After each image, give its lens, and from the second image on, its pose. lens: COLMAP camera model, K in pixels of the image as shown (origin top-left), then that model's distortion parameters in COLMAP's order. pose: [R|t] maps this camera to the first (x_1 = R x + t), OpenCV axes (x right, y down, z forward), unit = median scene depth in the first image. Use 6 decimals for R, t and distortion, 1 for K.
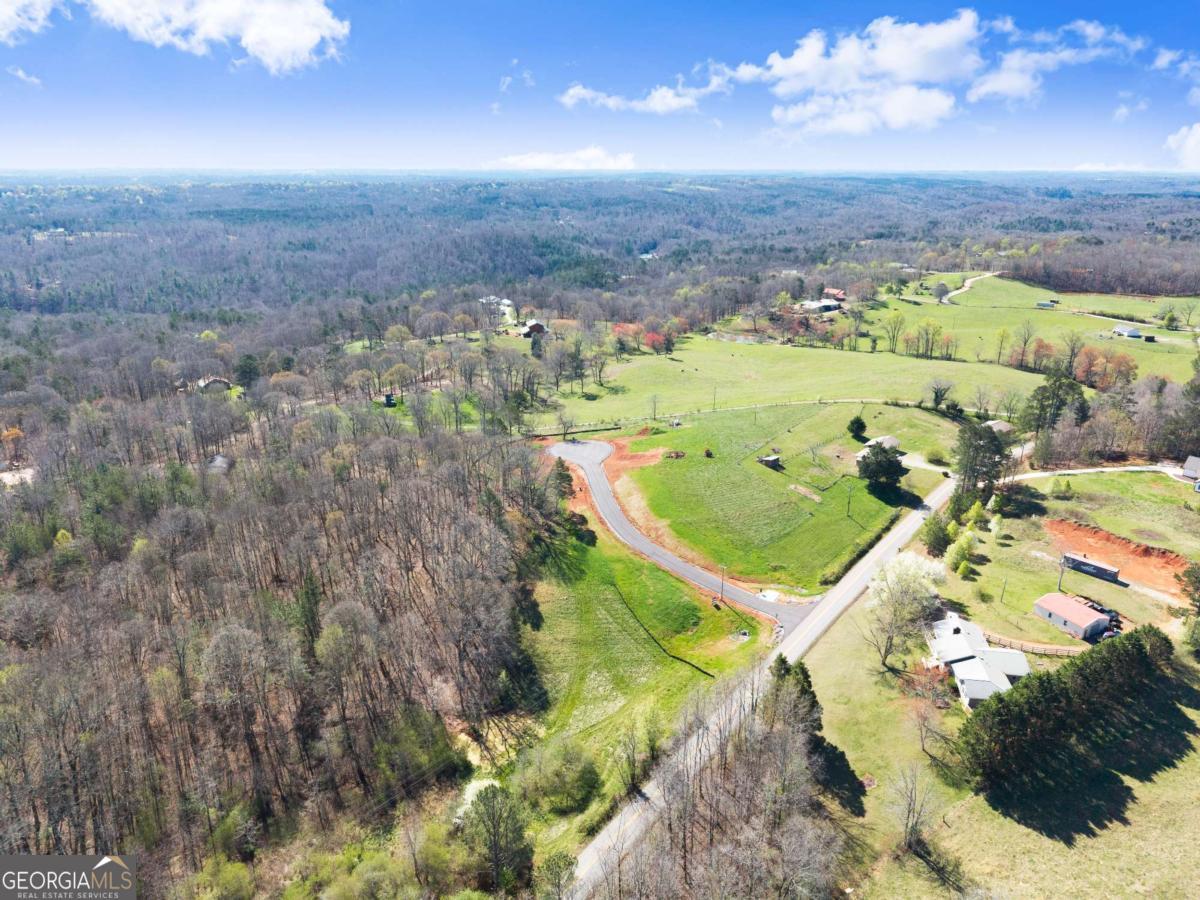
lens RADIAL K [[794.7, 0, 593.0], [0, 794.7, 479.8], [0, 0, 1]] dist [0.001360, -0.003520]
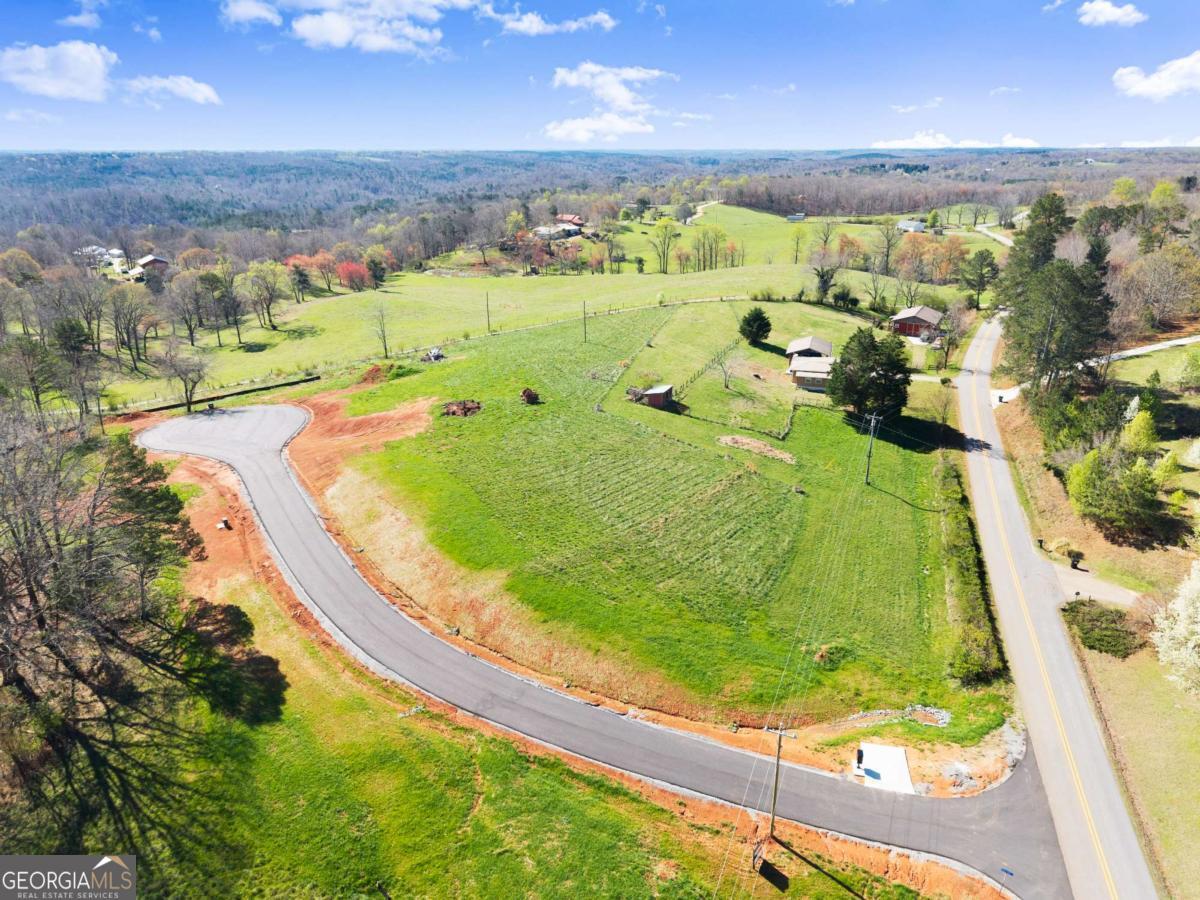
lens RADIAL K [[809.4, 0, 600.0], [0, 809.4, 450.0], [0, 0, 1]] dist [0.038877, -0.042564]
pose [[0.925531, -0.137114, 0.352976, 0.011210], [0.144106, 0.989541, 0.006530, 0.000419], [-0.350179, 0.044822, 0.935610, 0.446032]]
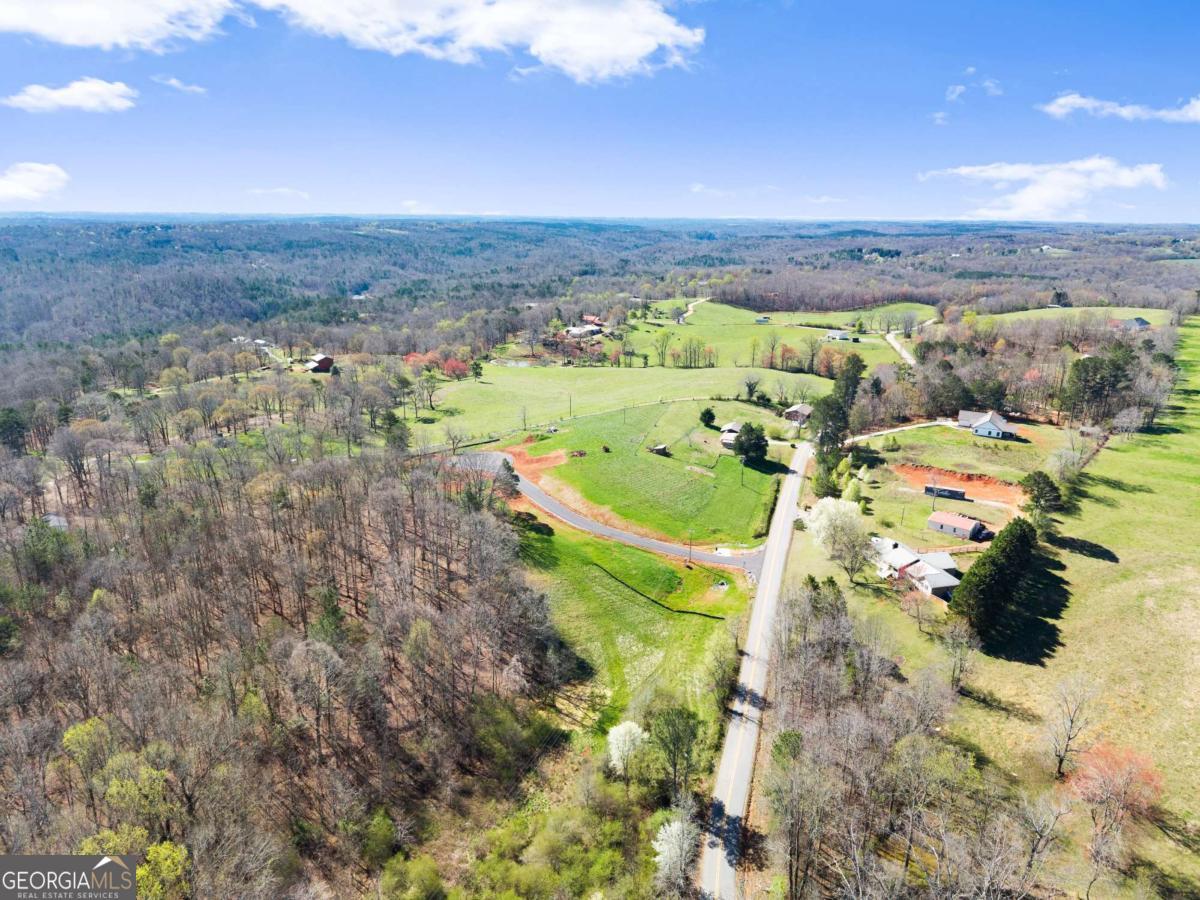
lens RADIAL K [[800.9, 0, 600.0], [0, 800.9, 450.0], [0, 0, 1]] dist [0.091729, -0.189193]
pose [[0.925939, -0.099121, 0.364435, -0.216590], [0.131062, 0.989312, -0.063916, 0.030791], [-0.354204, 0.106946, 0.929033, -0.021768]]
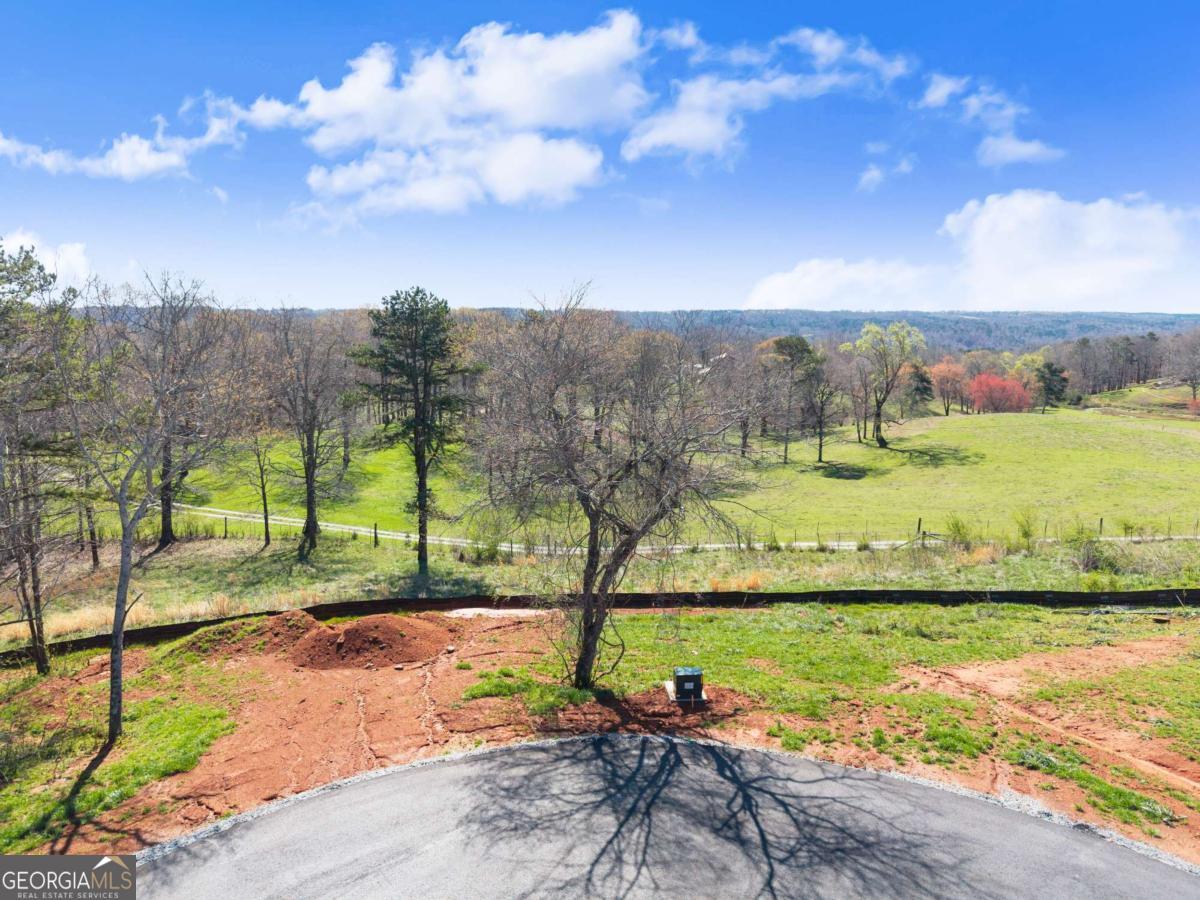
lens RADIAL K [[809.4, 0, 600.0], [0, 809.4, 450.0], [0, 0, 1]] dist [0.038877, -0.042564]
pose [[0.960734, 0.051610, -0.272630, -0.012197], [-0.106594, 0.975803, -0.190909, -0.053954], [0.256180, 0.212473, 0.942988, 0.835372]]
